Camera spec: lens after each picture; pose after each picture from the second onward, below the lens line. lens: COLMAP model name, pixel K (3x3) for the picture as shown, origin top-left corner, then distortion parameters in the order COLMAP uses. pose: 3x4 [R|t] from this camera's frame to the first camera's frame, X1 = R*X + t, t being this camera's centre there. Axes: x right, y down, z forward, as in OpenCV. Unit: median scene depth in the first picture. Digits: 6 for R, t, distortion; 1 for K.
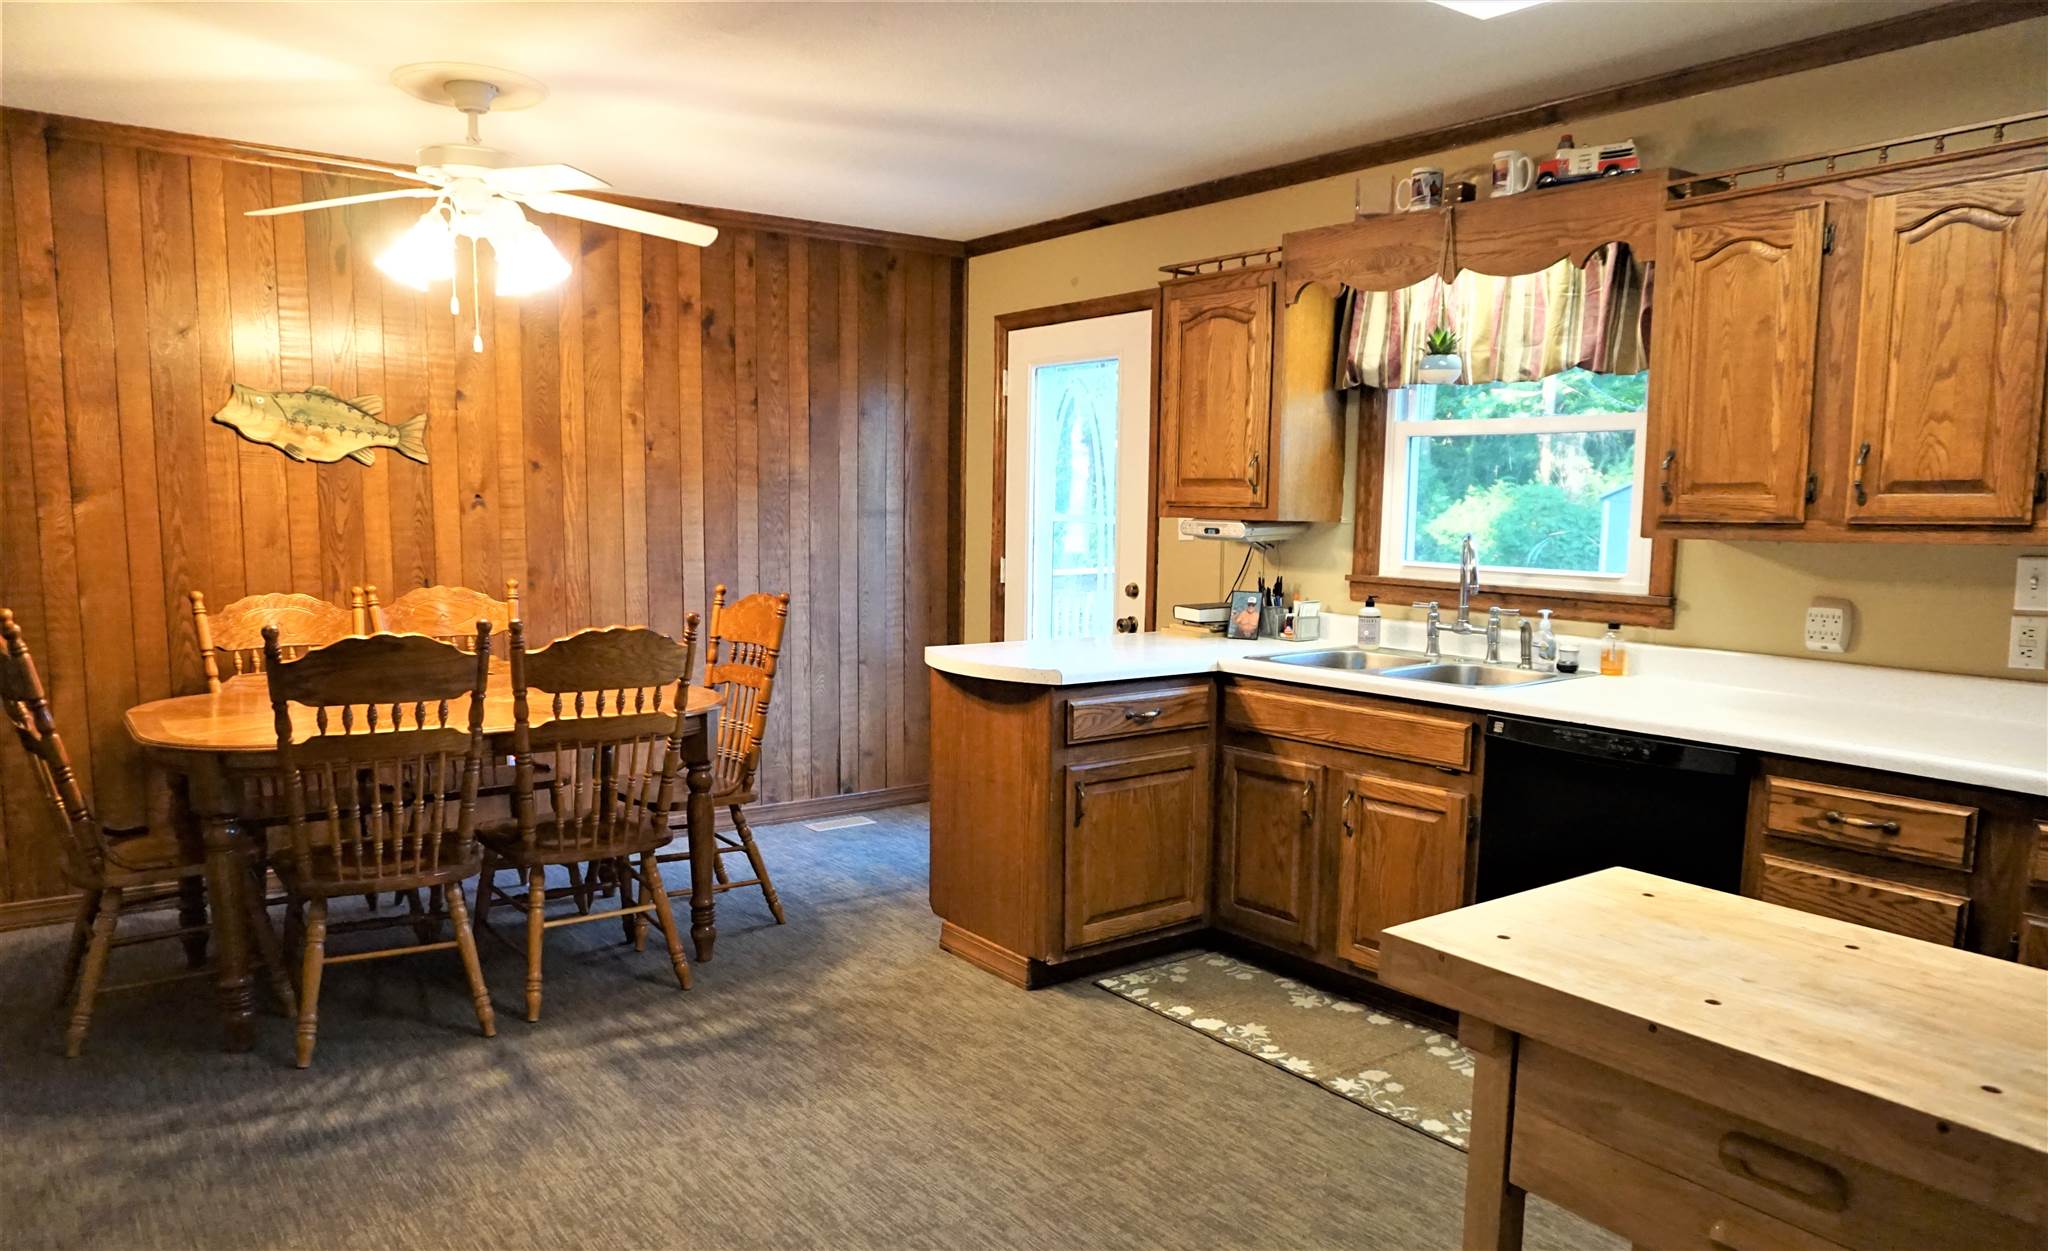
lens RADIAL K [[1429.7, 0, 1019.1], [0, 1429.7, 641.6], [0, 0, 1]] dist [0.003842, -0.000654]
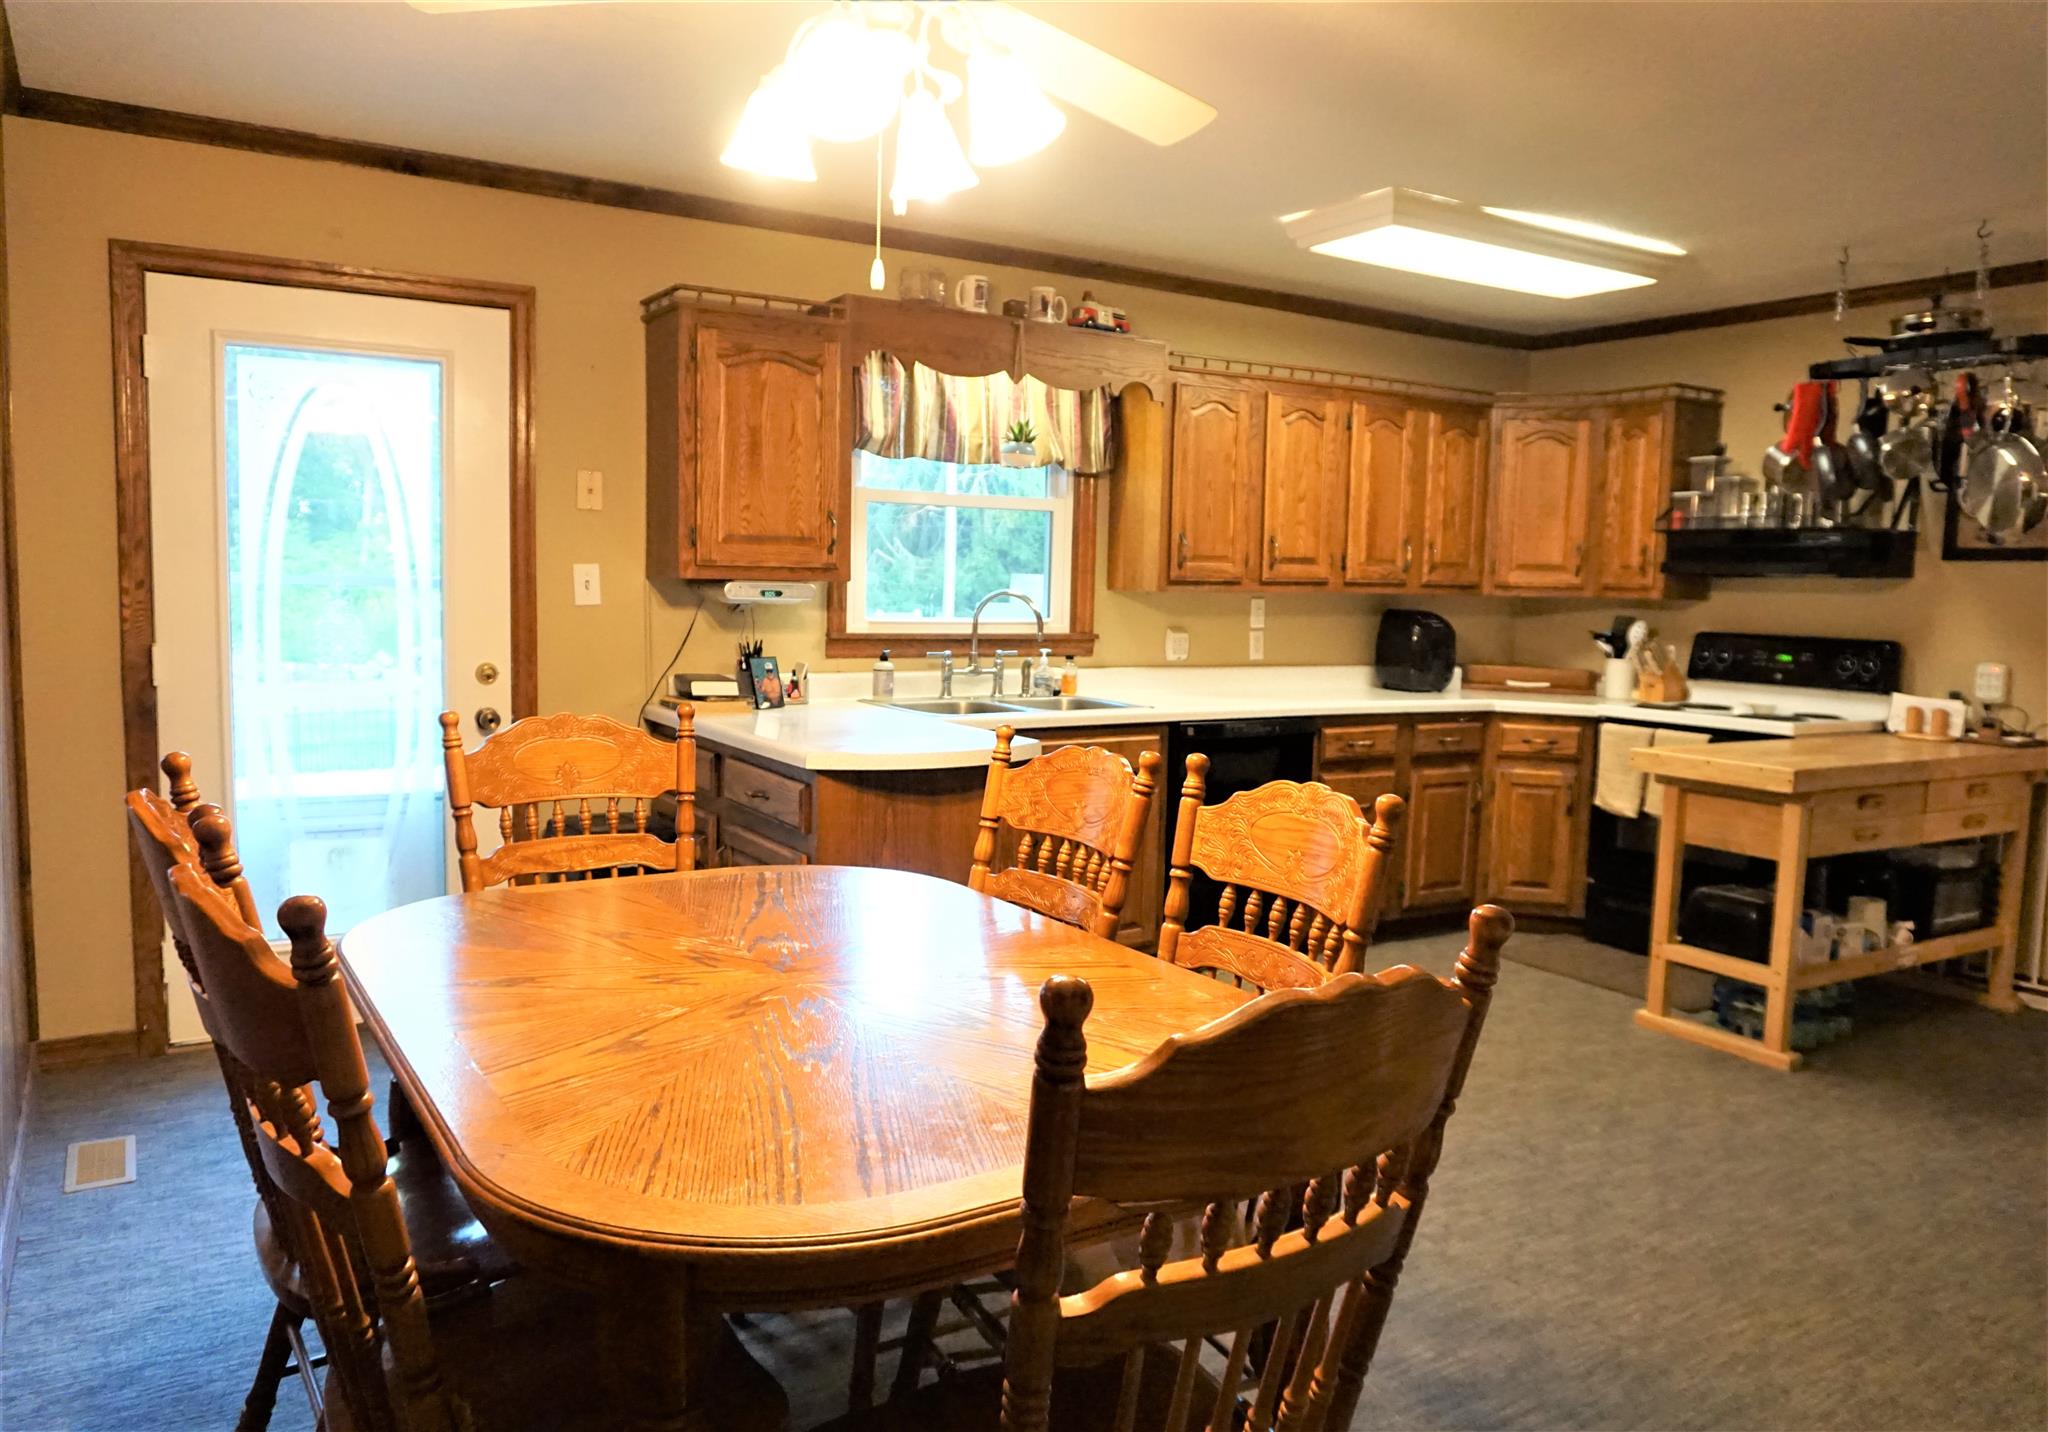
lens RADIAL K [[1441.0, 0, 1017.4], [0, 1441.0, 707.1], [0, 0, 1]] dist [-0.010053, -0.000947]
pose [[0.080018, -0.099535, 0.991811, -0.898100], [0.081225, 0.992344, 0.093035, -0.090462], [-0.993479, 0.073116, 0.087490, 0.888307]]
